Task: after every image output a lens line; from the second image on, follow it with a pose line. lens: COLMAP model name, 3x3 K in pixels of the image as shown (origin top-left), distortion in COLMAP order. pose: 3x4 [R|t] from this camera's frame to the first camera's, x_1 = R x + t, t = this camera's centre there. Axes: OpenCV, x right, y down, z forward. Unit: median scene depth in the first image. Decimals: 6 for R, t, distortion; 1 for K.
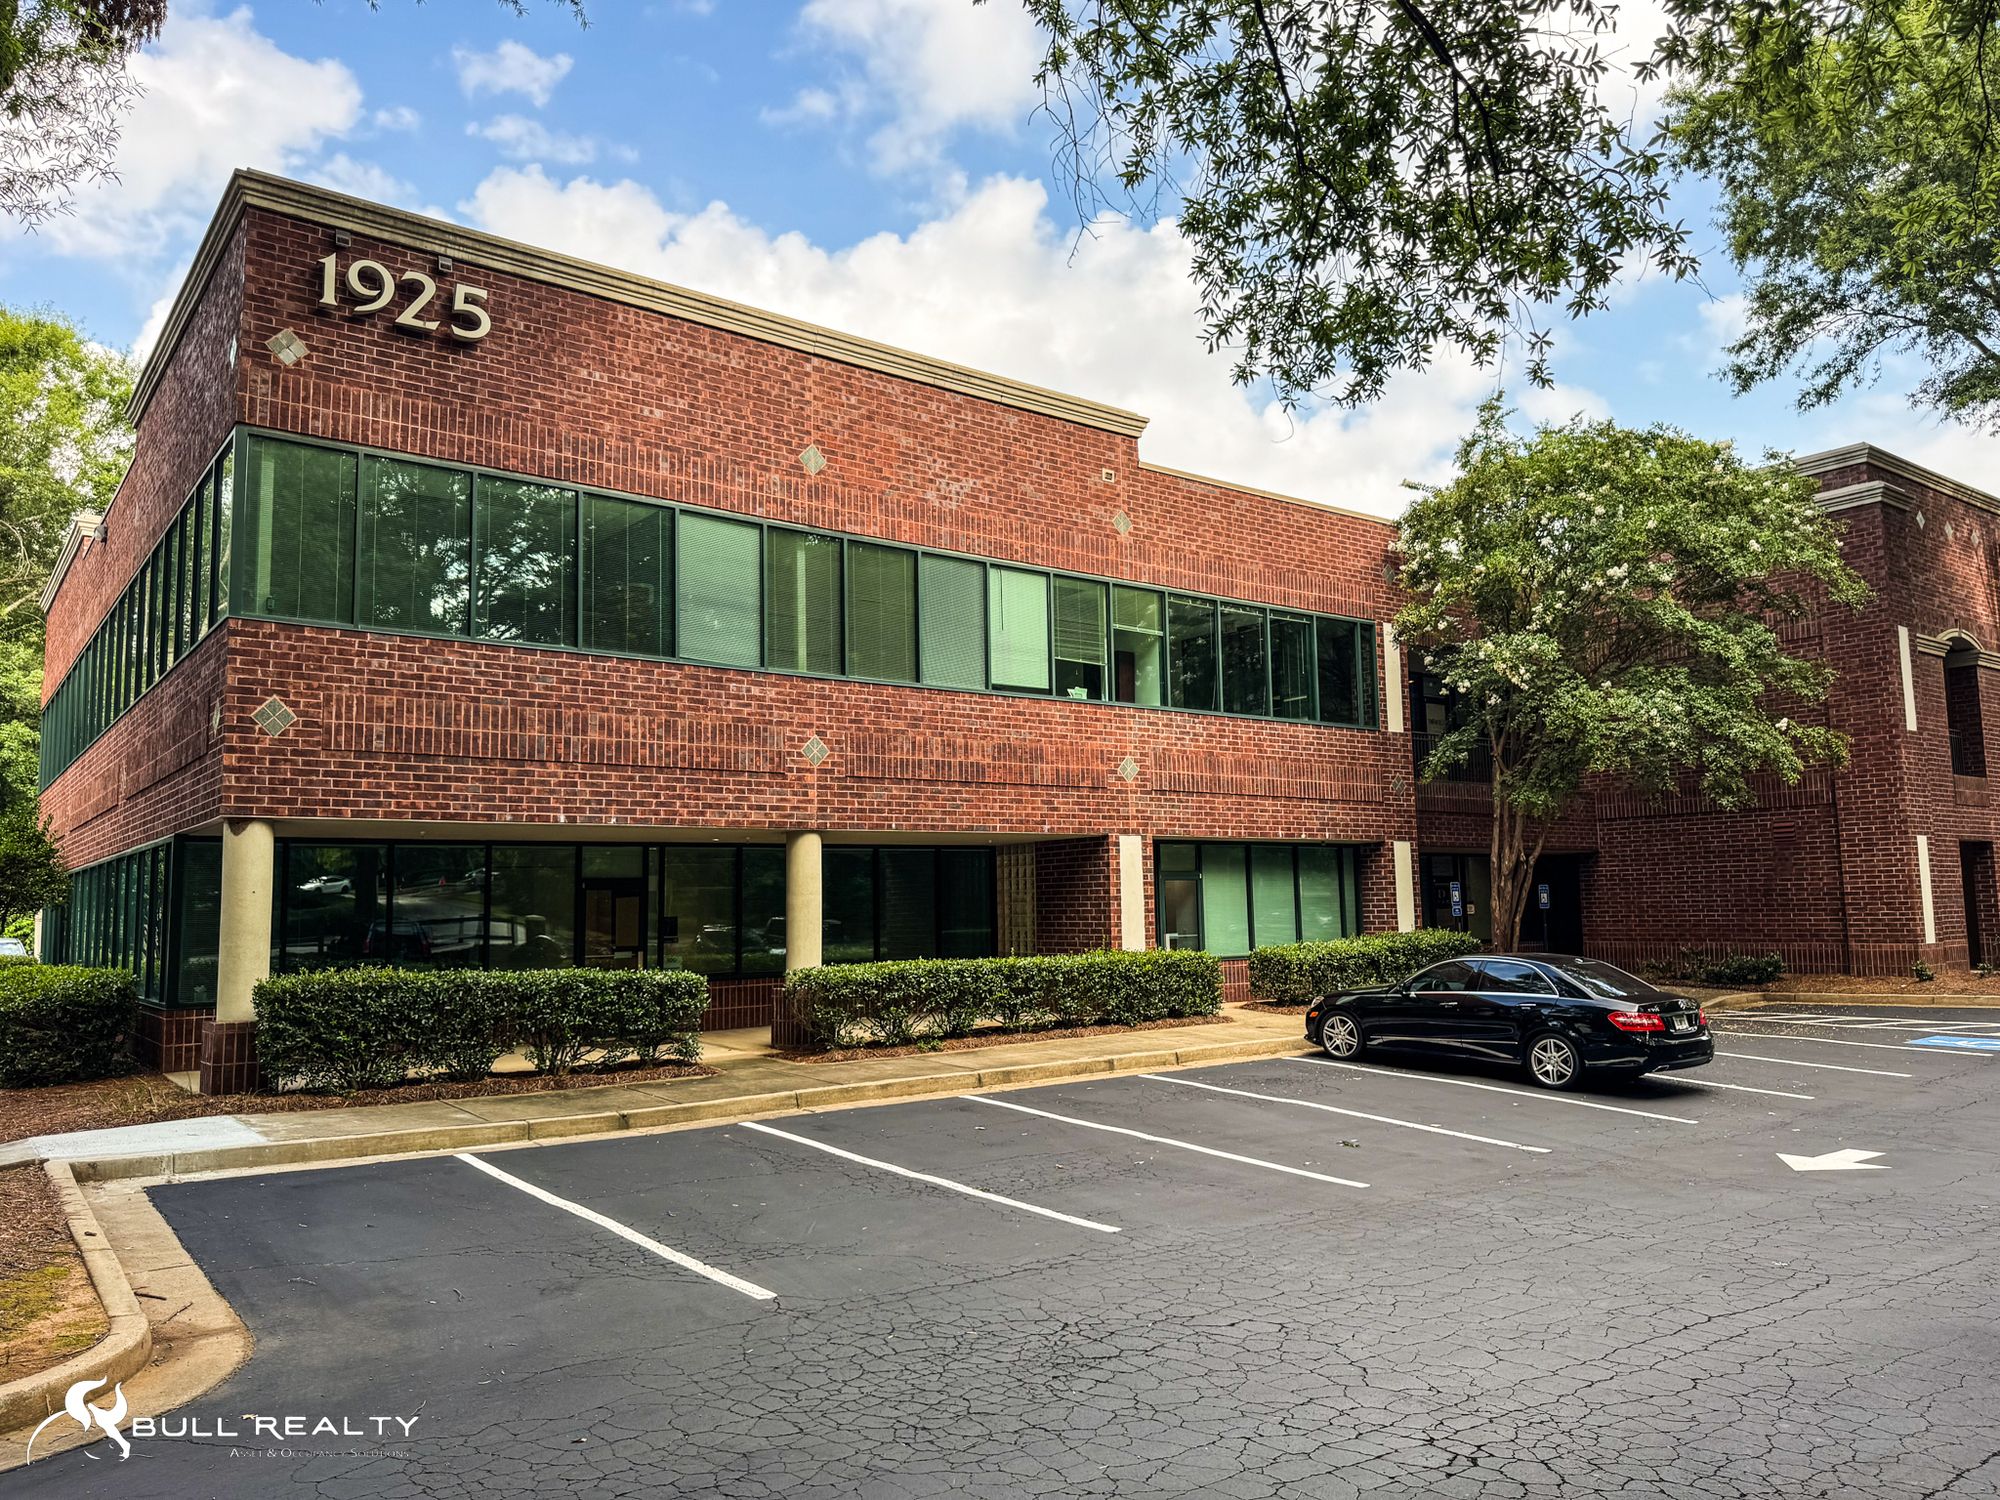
lens RADIAL K [[1424.2, 0, 957.9], [0, 1424.2, 778.6], [0, 0, 1]] dist [0.023212, -0.024193]
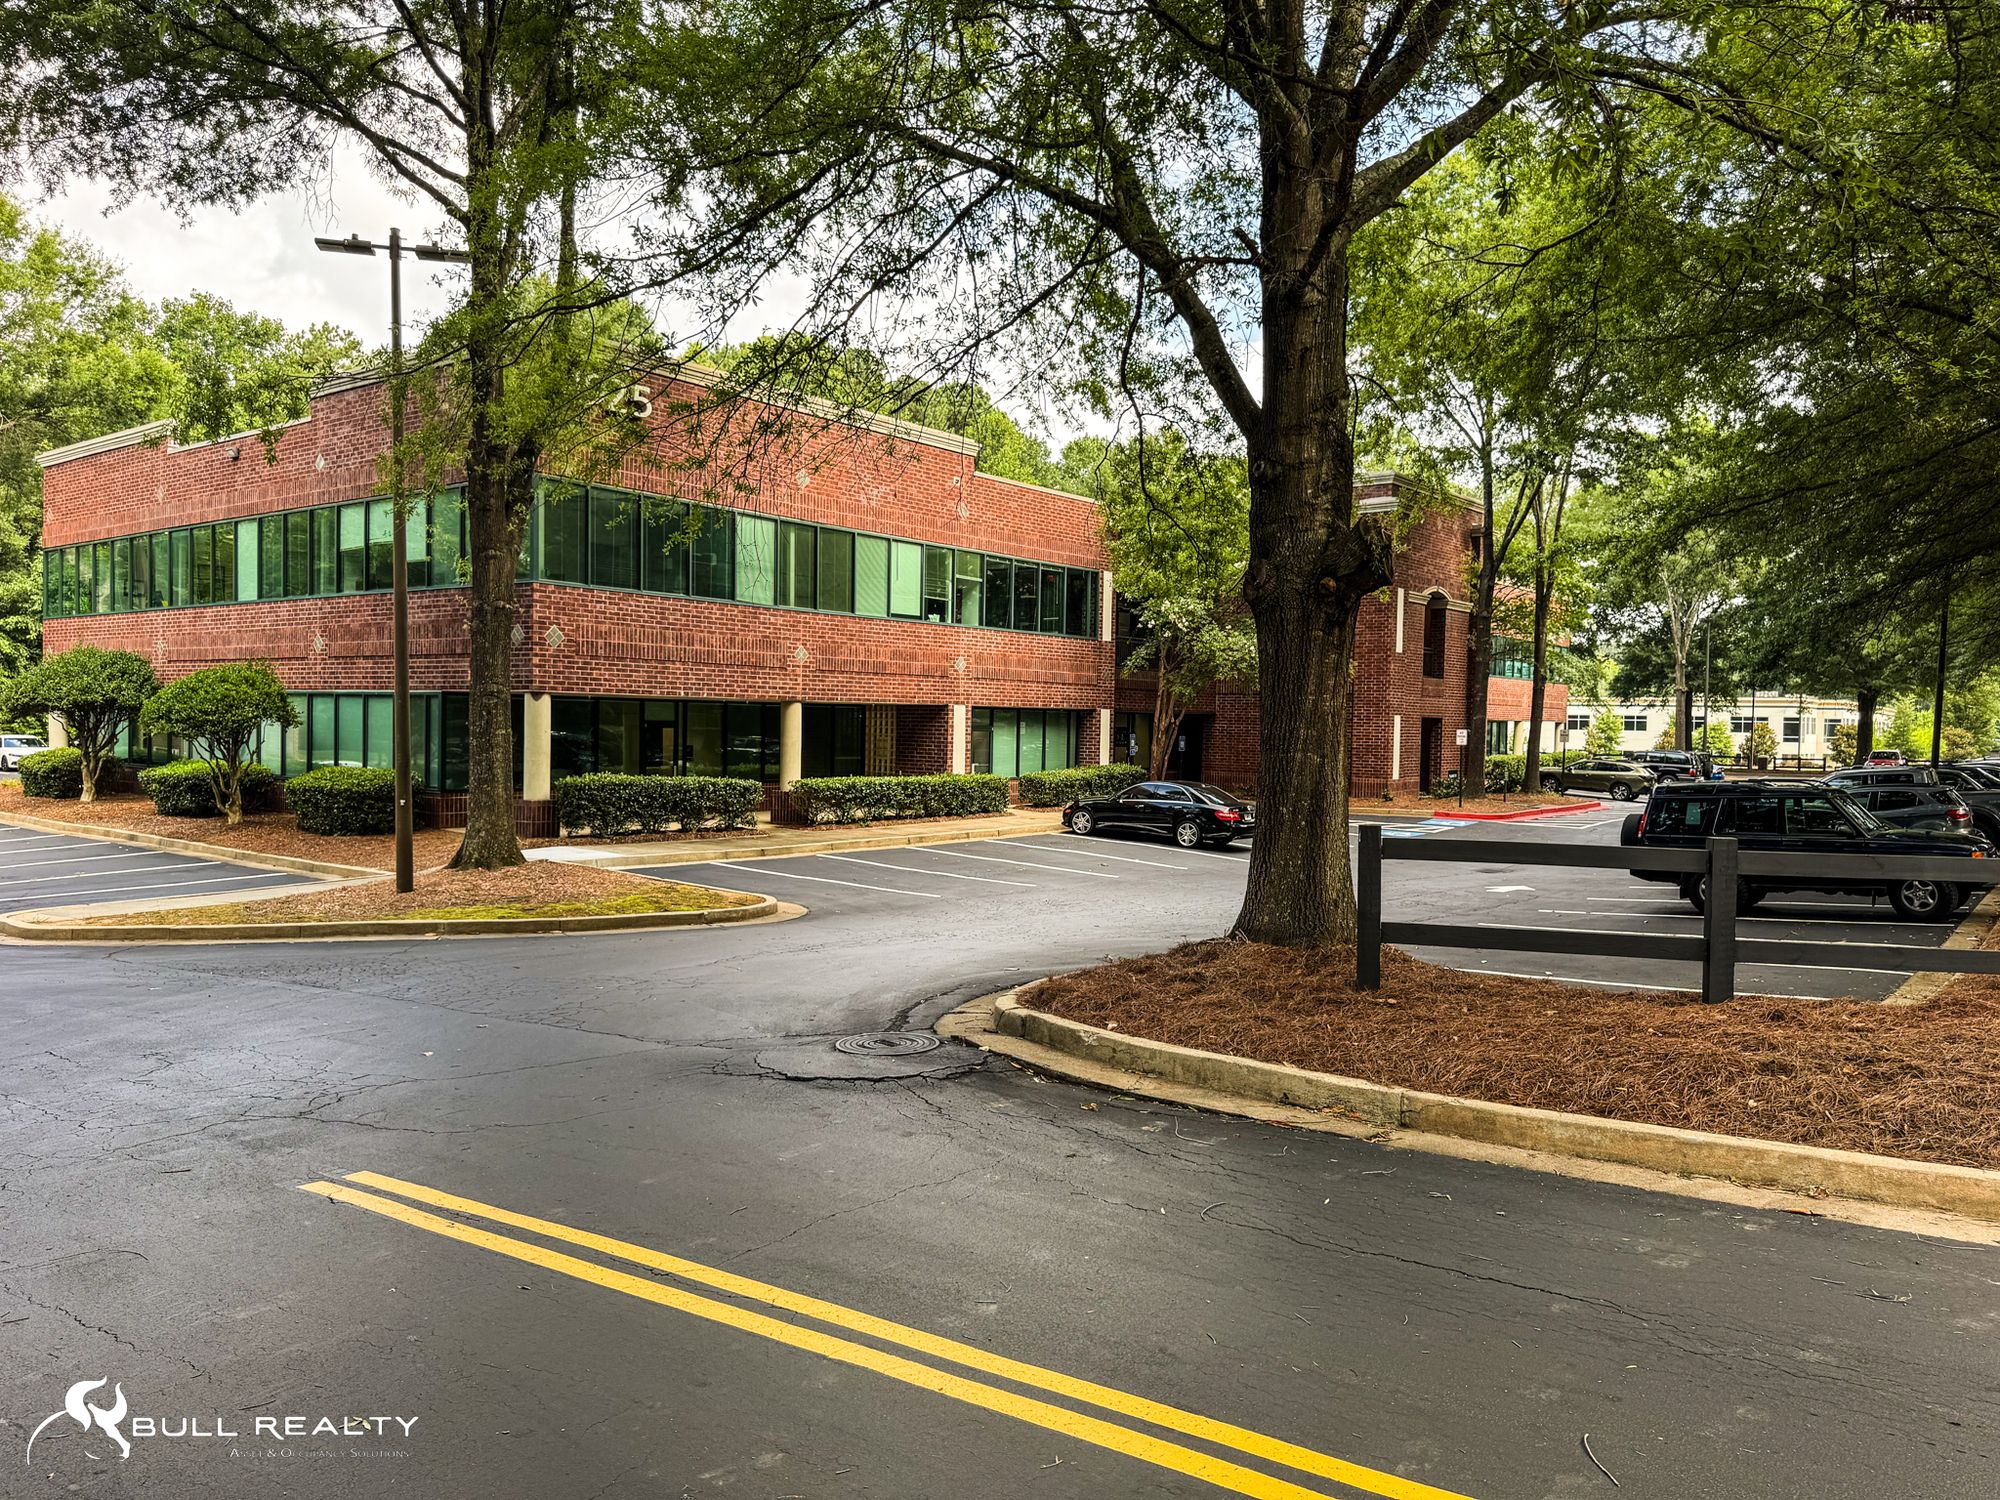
lens RADIAL K [[1424.2, 0, 996.5], [0, 1424.2, 756.5], [0, 0, 1]] dist [0.023212, -0.024193]
pose [[0.964301, 0.029069, 0.263207, -0.290161], [-0.058945, 0.992582, 0.106331, -0.084459], [-0.258164, -0.118050, 0.958862, -0.652131]]
